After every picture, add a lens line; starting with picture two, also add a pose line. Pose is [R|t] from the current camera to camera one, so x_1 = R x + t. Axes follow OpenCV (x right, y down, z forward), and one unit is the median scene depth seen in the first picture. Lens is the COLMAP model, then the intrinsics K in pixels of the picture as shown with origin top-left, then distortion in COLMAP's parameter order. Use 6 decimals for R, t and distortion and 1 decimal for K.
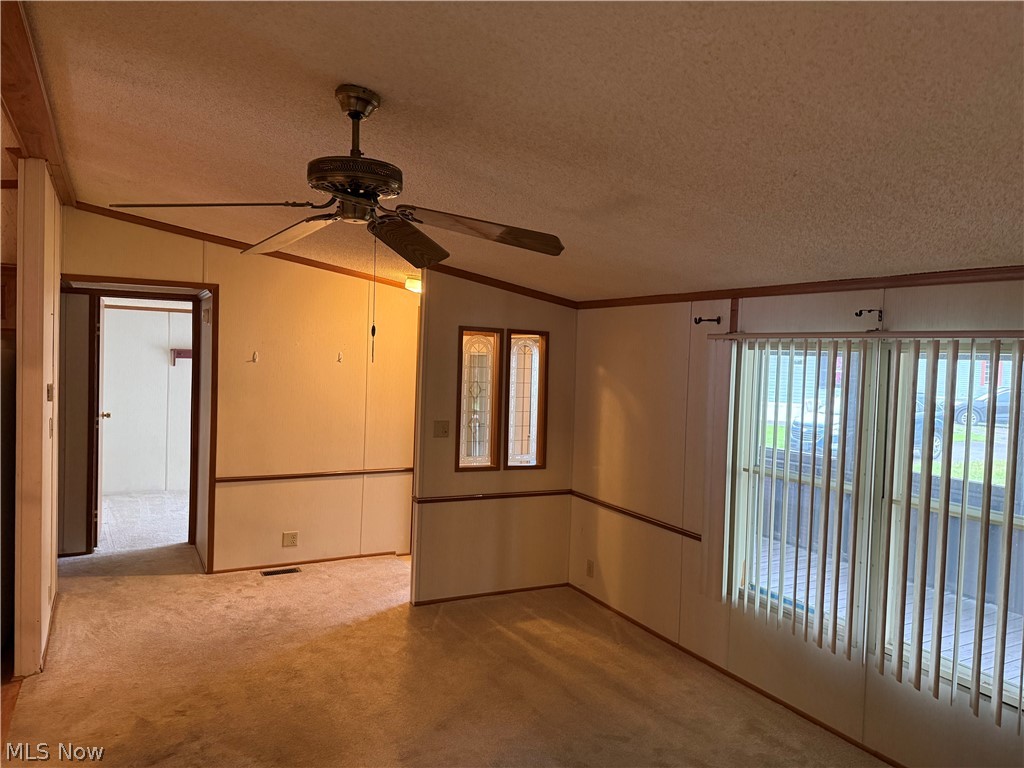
lens RADIAL K [[714.7, 0, 512.0], [0, 714.7, 384.0], [0, 0, 1]] dist [0.118974, -0.136610]
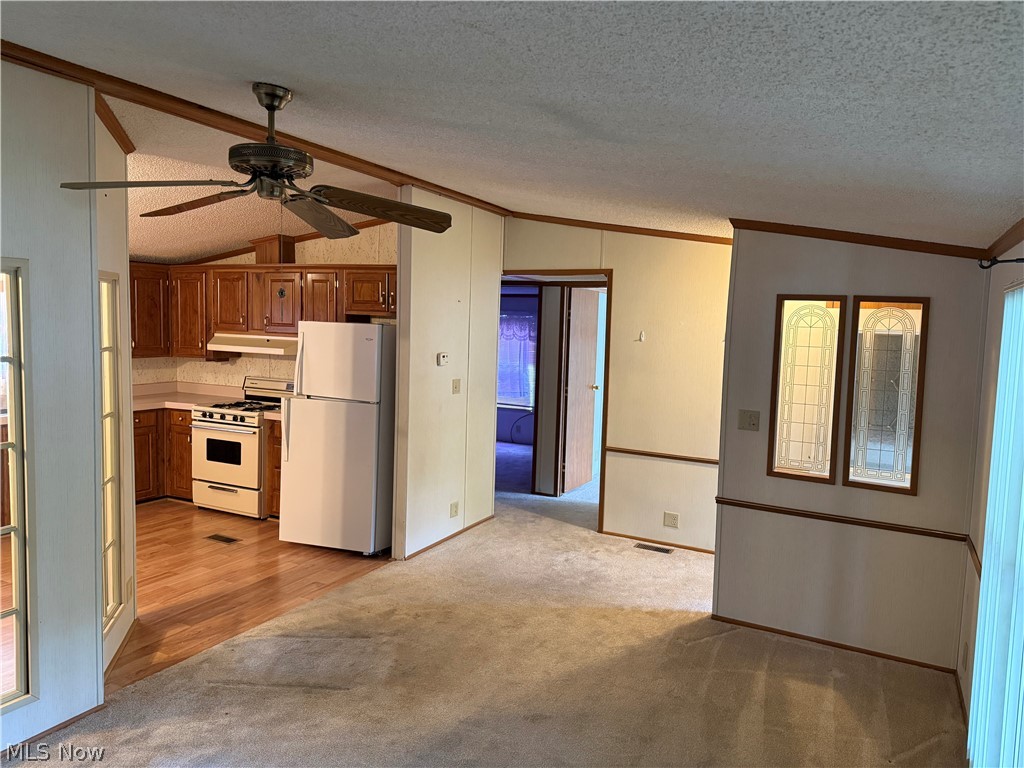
lens RADIAL K [[714.7, 0, 512.0], [0, 714.7, 384.0], [0, 0, 1]] dist [0.118974, -0.136610]
pose [[0.578016, 0.056144, -0.814092, 0.429836], [-0.047029, 0.998264, 0.035454, 0.003483], [0.814669, 0.017793, 0.579653, 0.287411]]
